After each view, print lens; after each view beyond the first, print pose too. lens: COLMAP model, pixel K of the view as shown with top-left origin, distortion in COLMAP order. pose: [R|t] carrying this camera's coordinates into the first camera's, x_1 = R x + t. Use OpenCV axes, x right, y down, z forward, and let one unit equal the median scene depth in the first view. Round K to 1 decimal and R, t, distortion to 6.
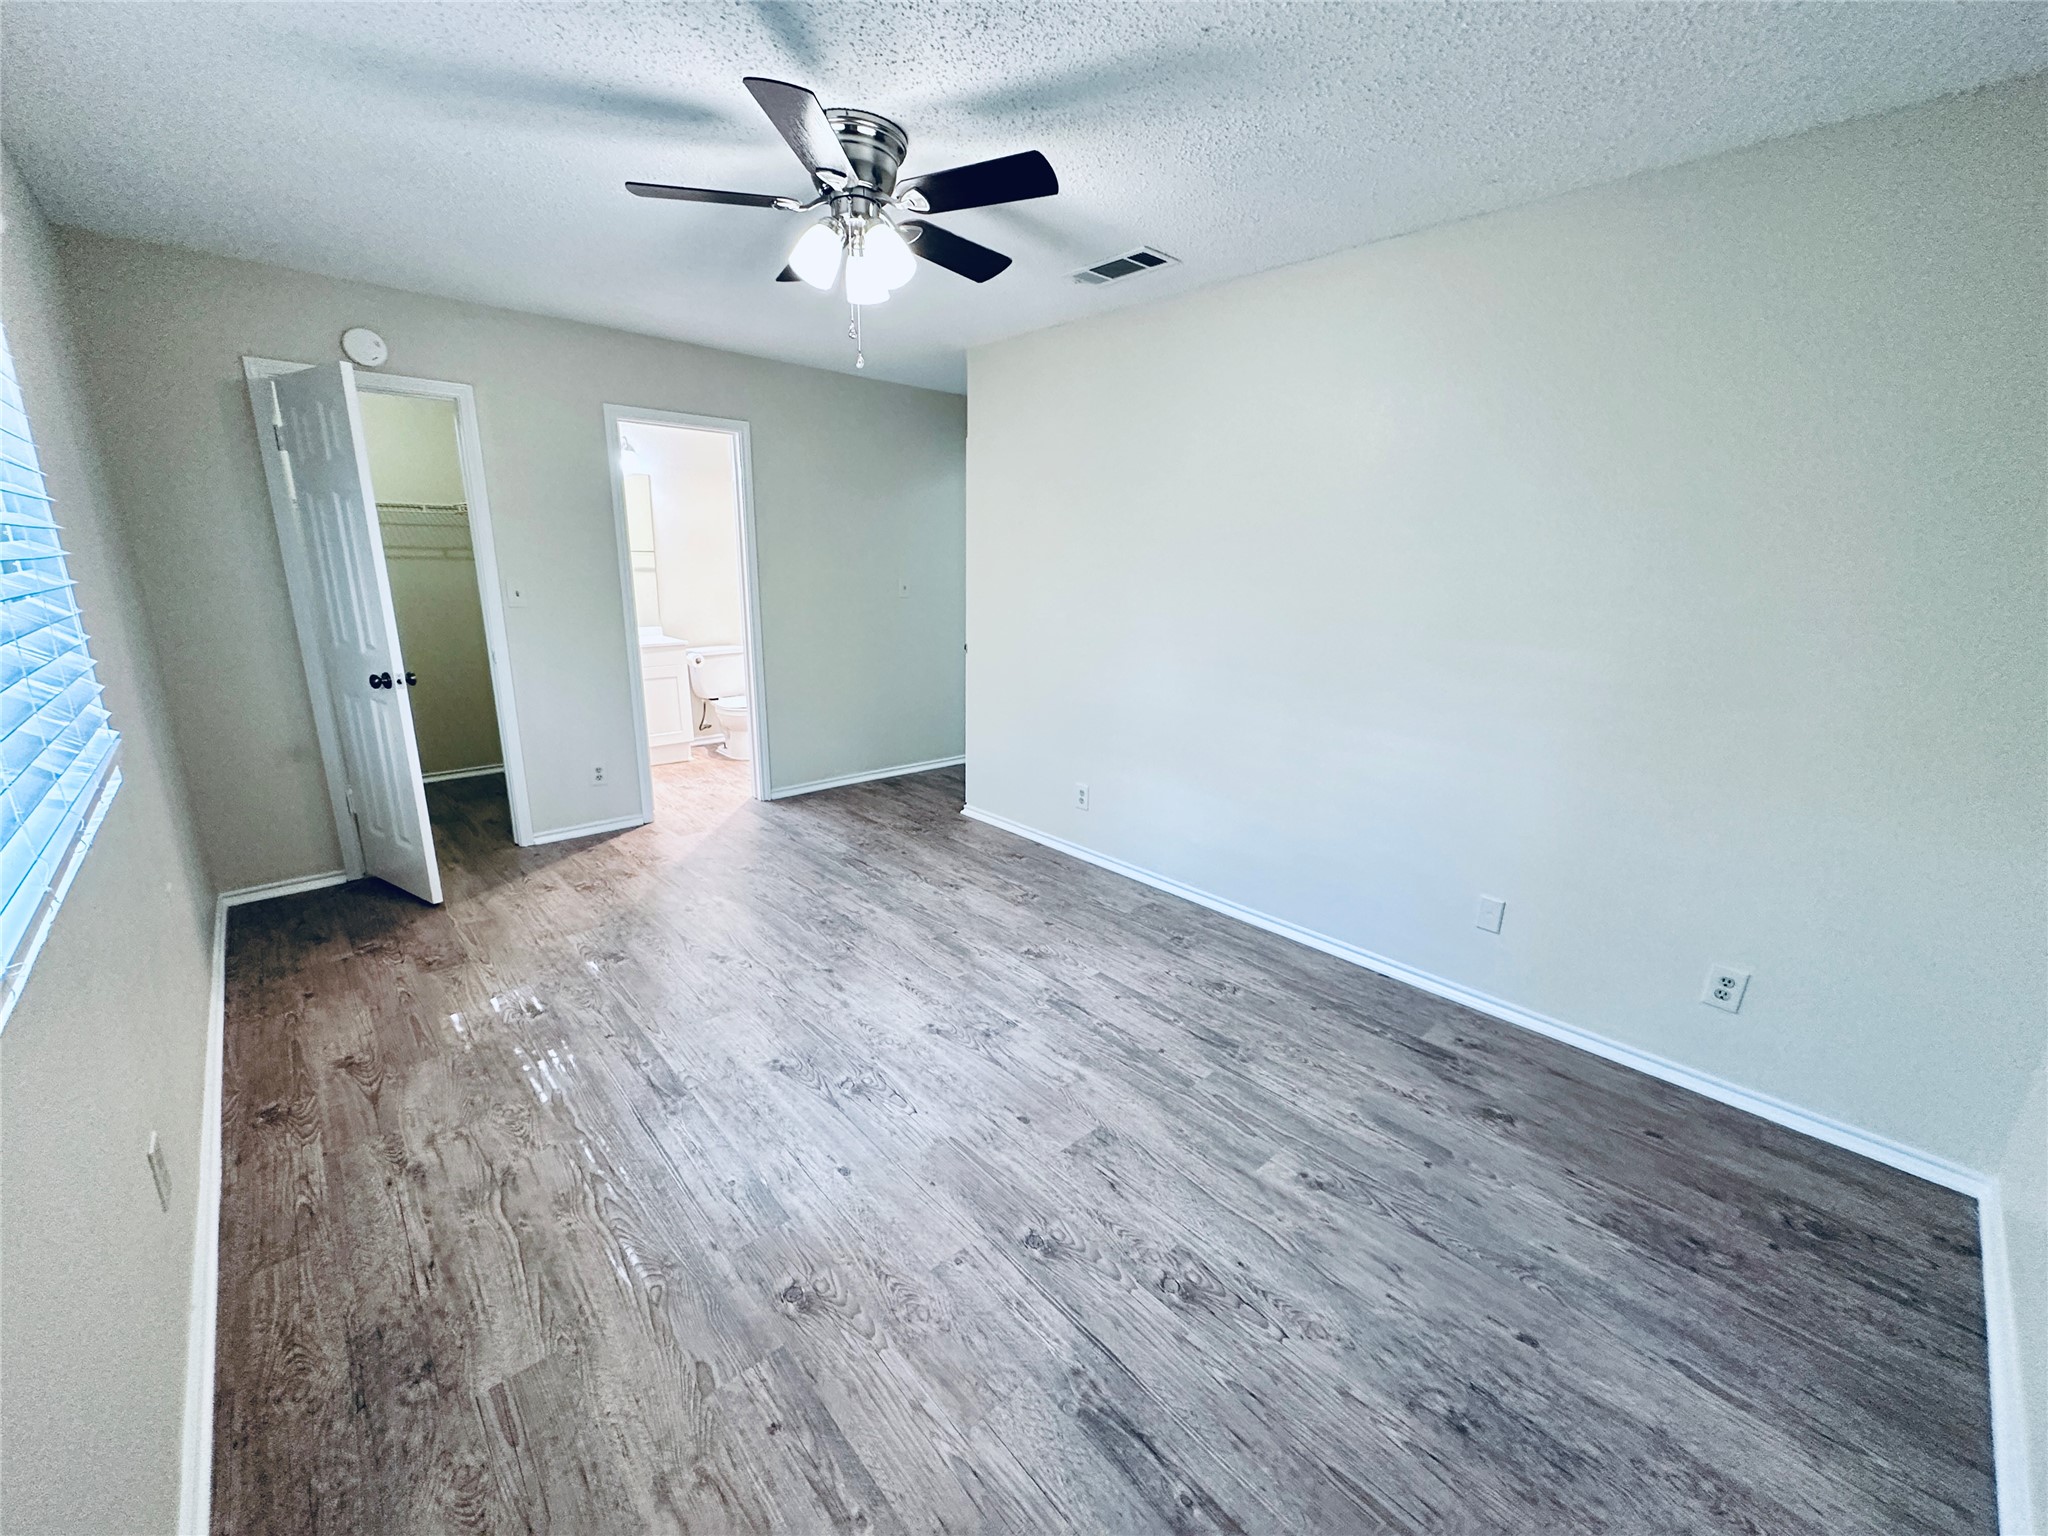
lens RADIAL K [[816.7, 0, 1020.6], [0, 816.7, 761.6], [0, 0, 1]] dist [-0.004411, 0.001434]
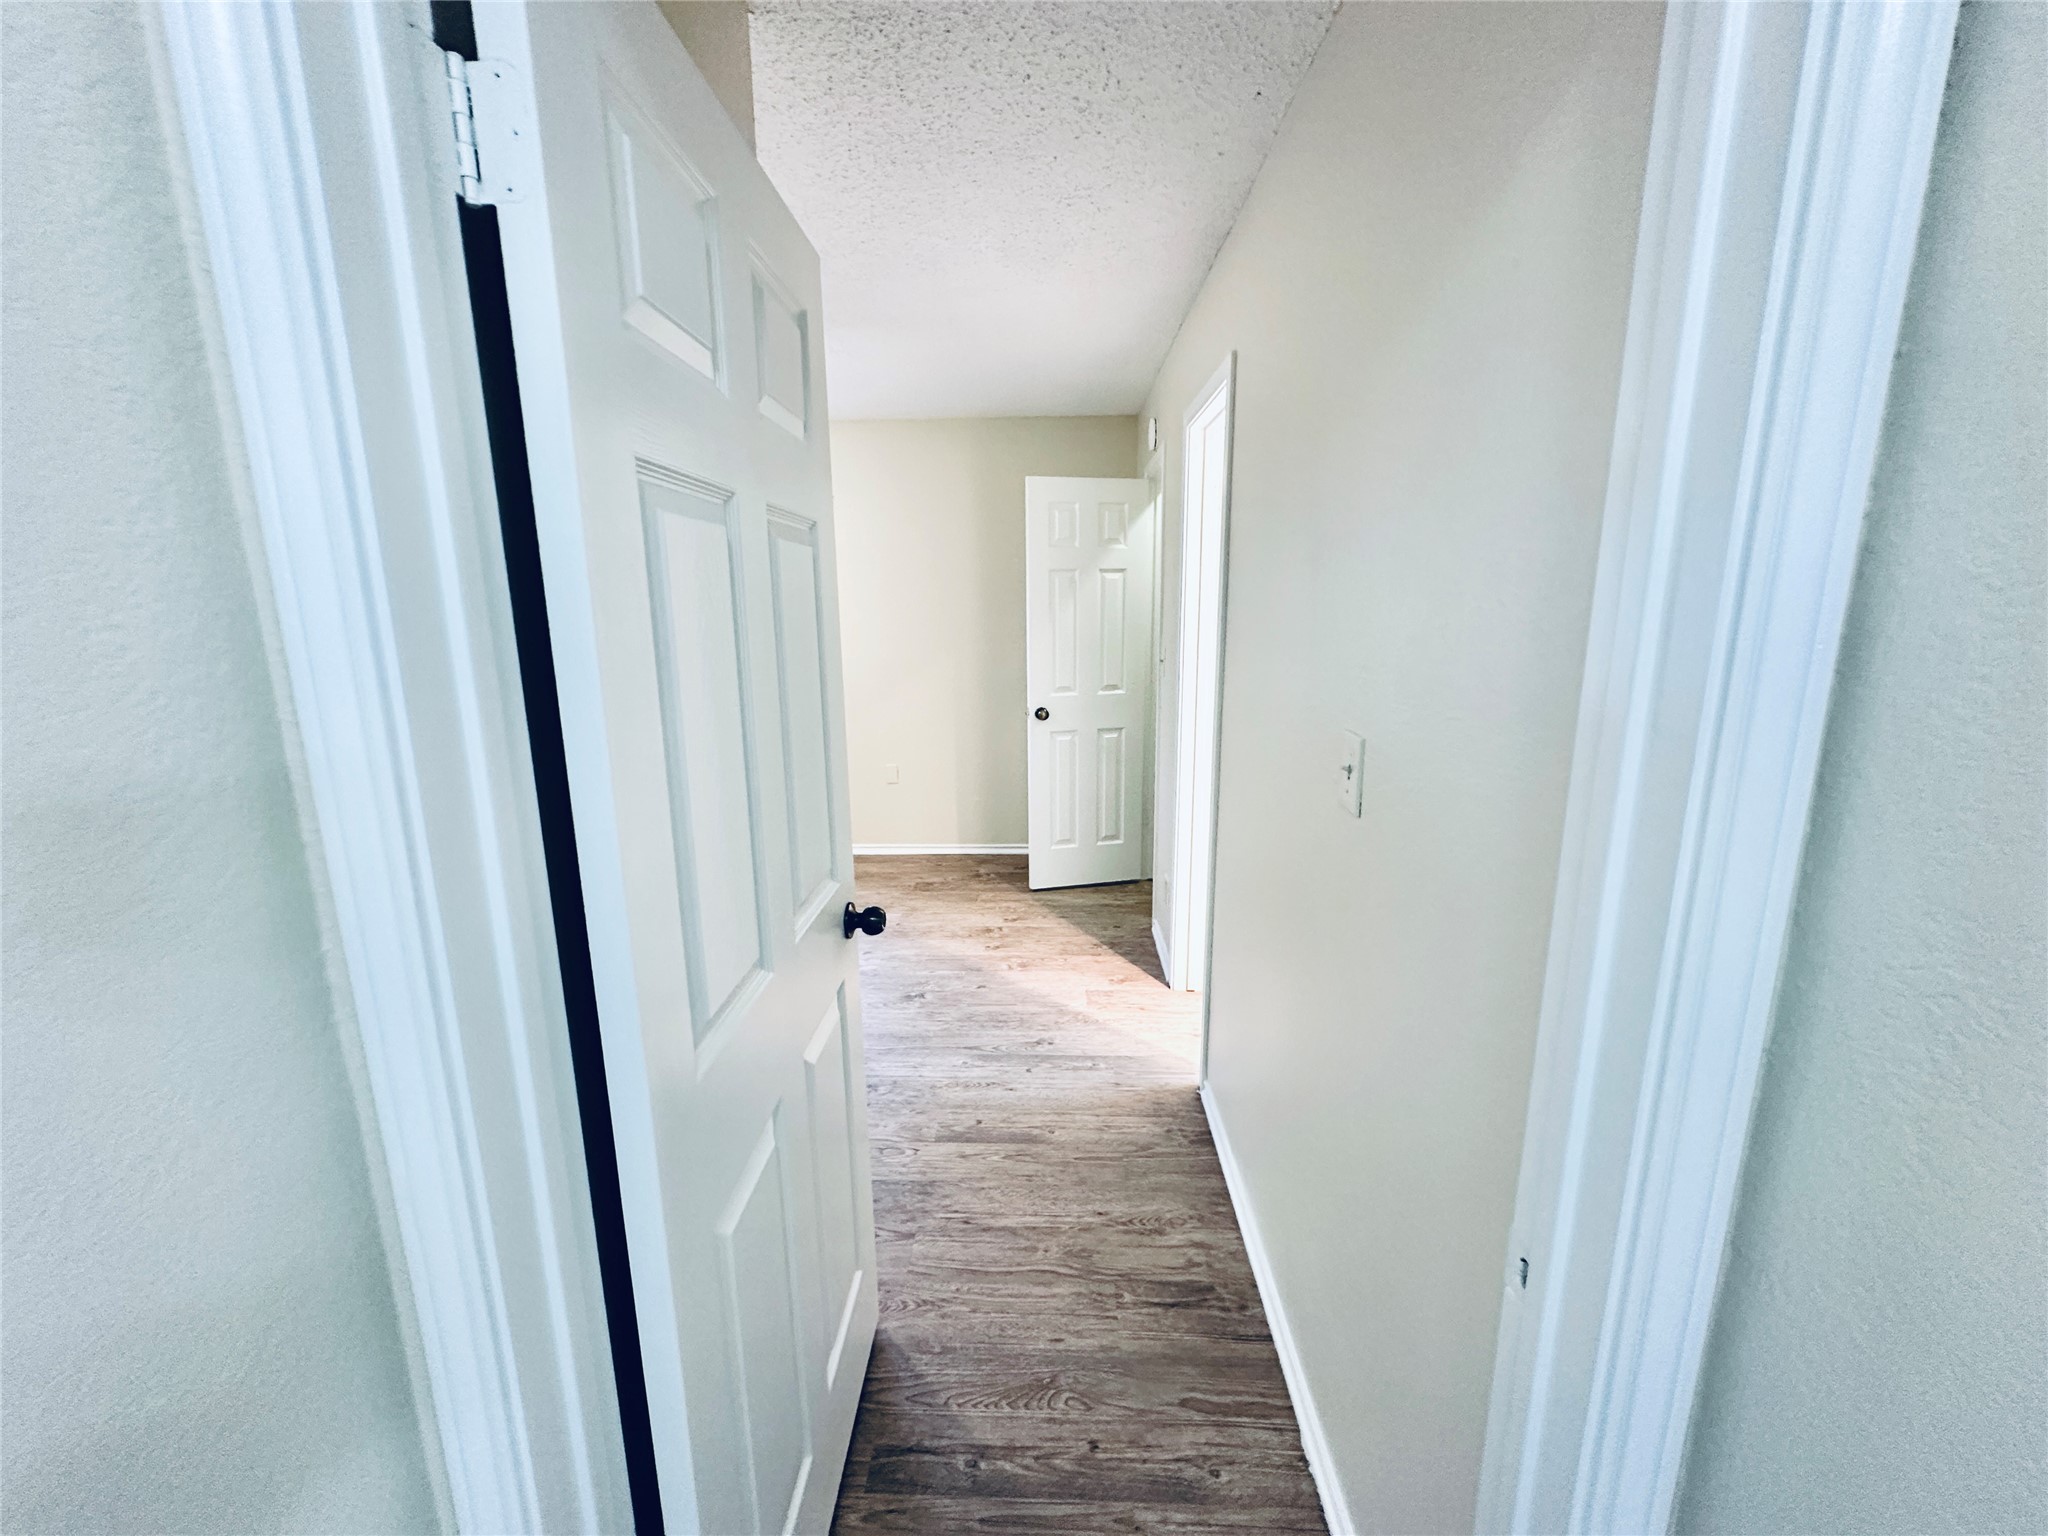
lens RADIAL K [[816.7, 0, 1018.1], [0, 816.7, 769.6], [0, 0, 1]] dist [-0.004411, 0.001434]
pose [[-0.708012, 0.133576, -0.693453, 0.119760], [-0.177143, 0.916962, 0.357492, -0.355839], [0.683623, 0.375949, -0.625558, 1.375554]]
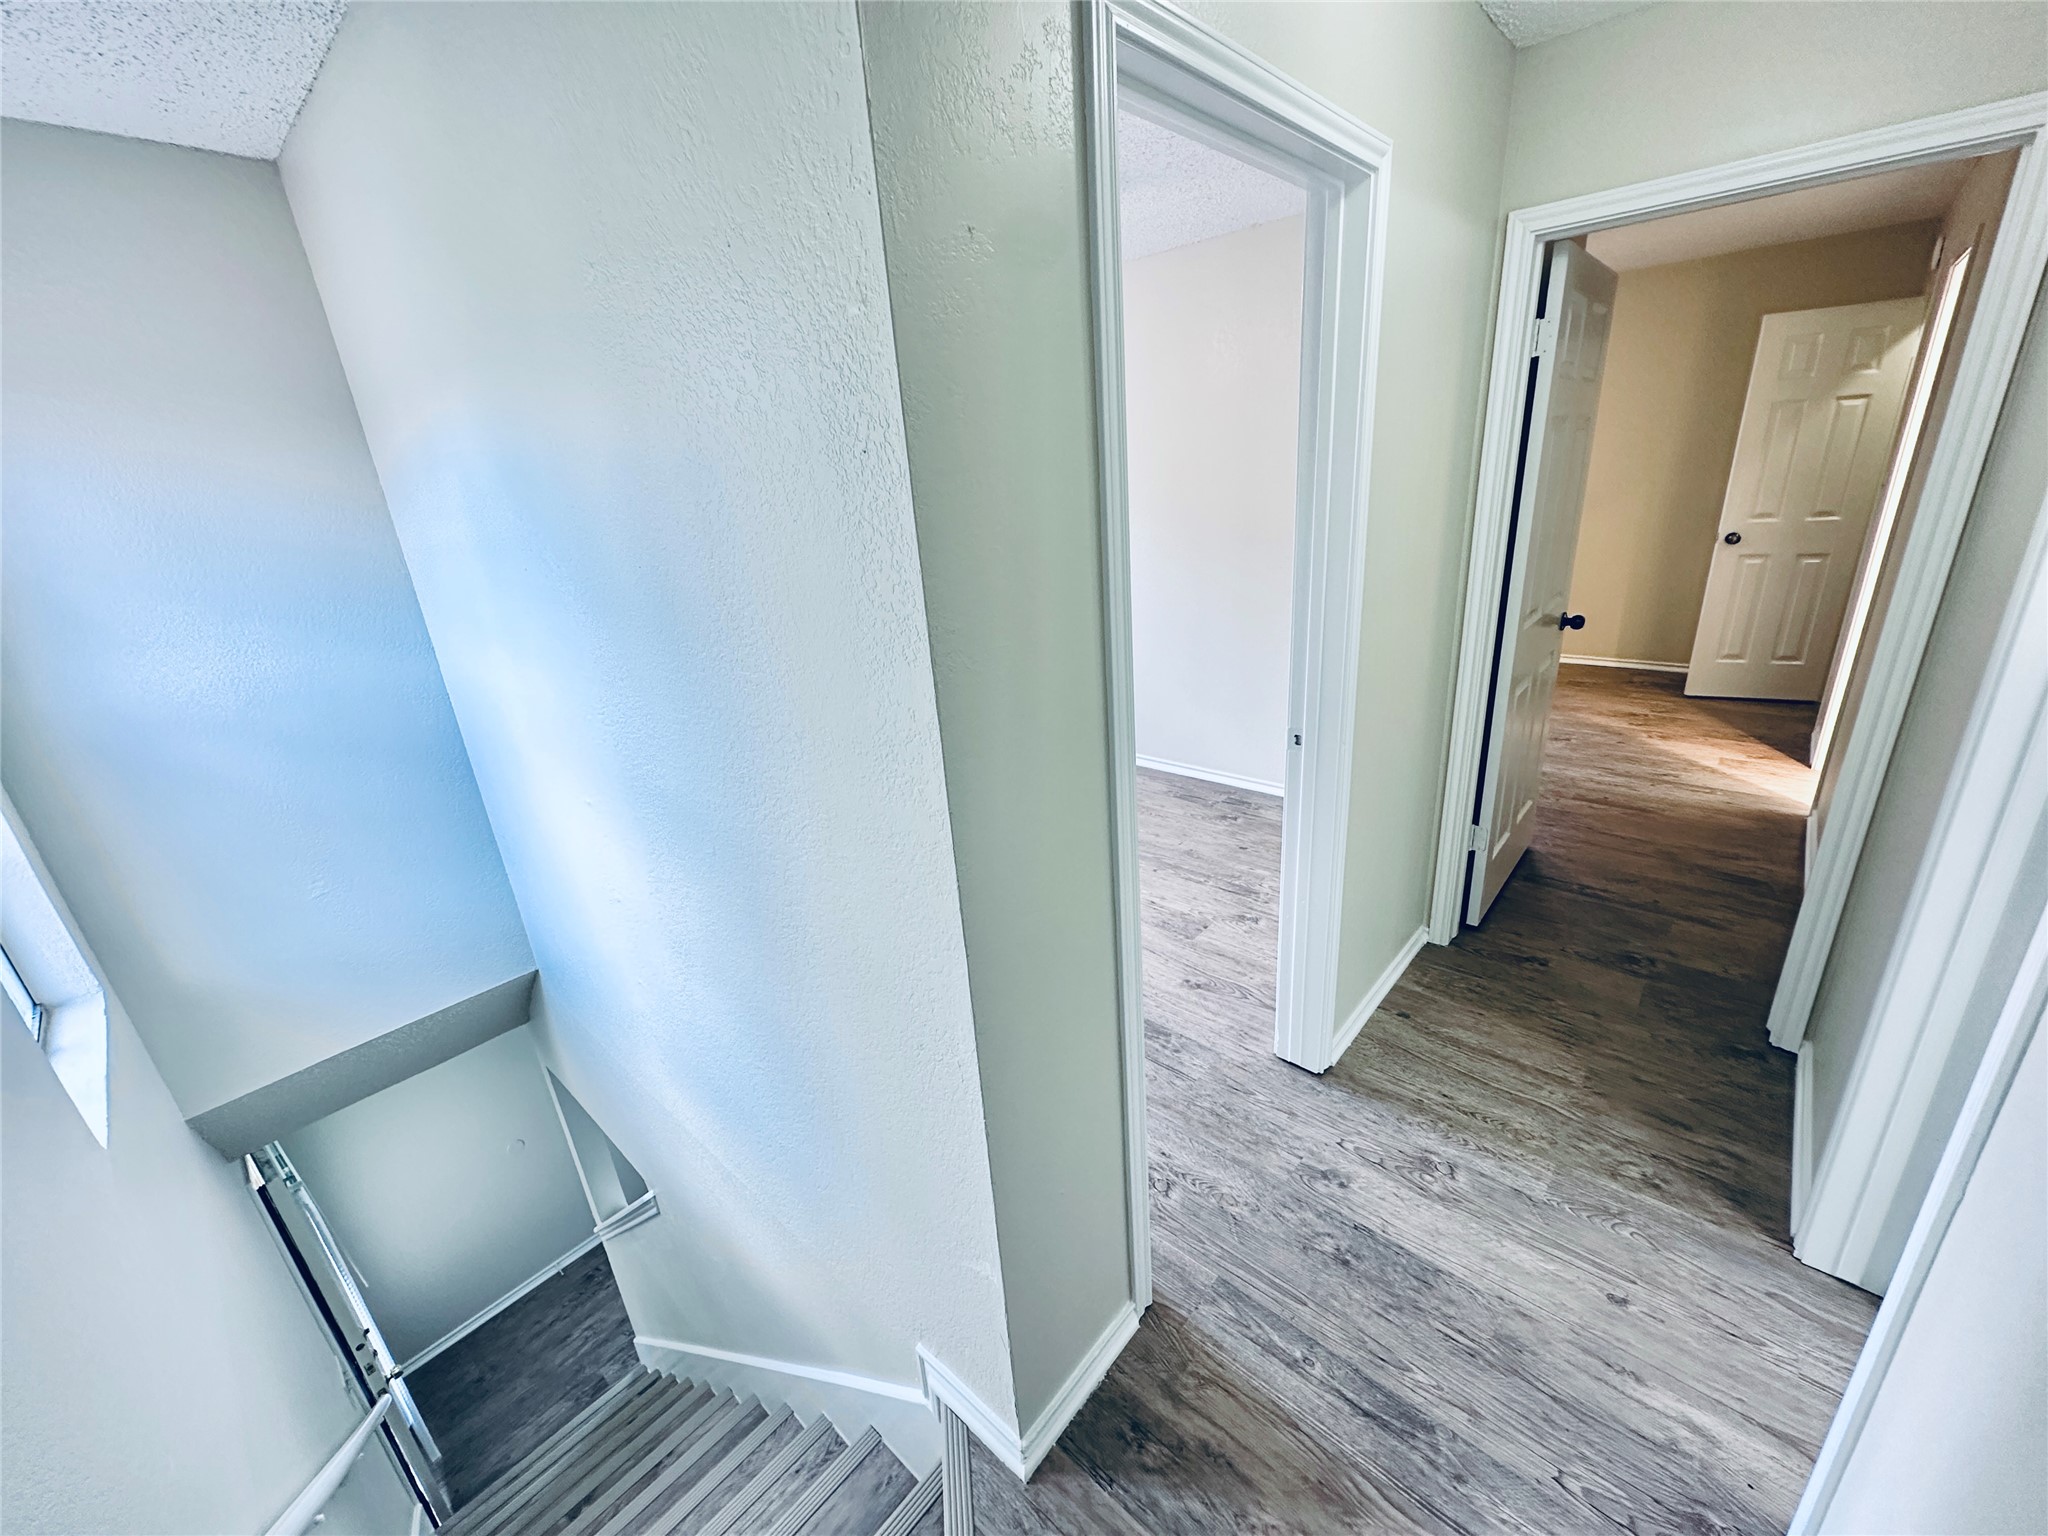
lens RADIAL K [[816.7, 0, 1022.7], [0, 816.7, 766.4], [0, 0, 1]] dist [-0.004411, 0.001434]
pose [[-0.994724, 0.078975, -0.065478, 0.461718], [0.028318, 0.824838, 0.564660, -0.466627], [0.098603, 0.559826, -0.822722, 1.739528]]
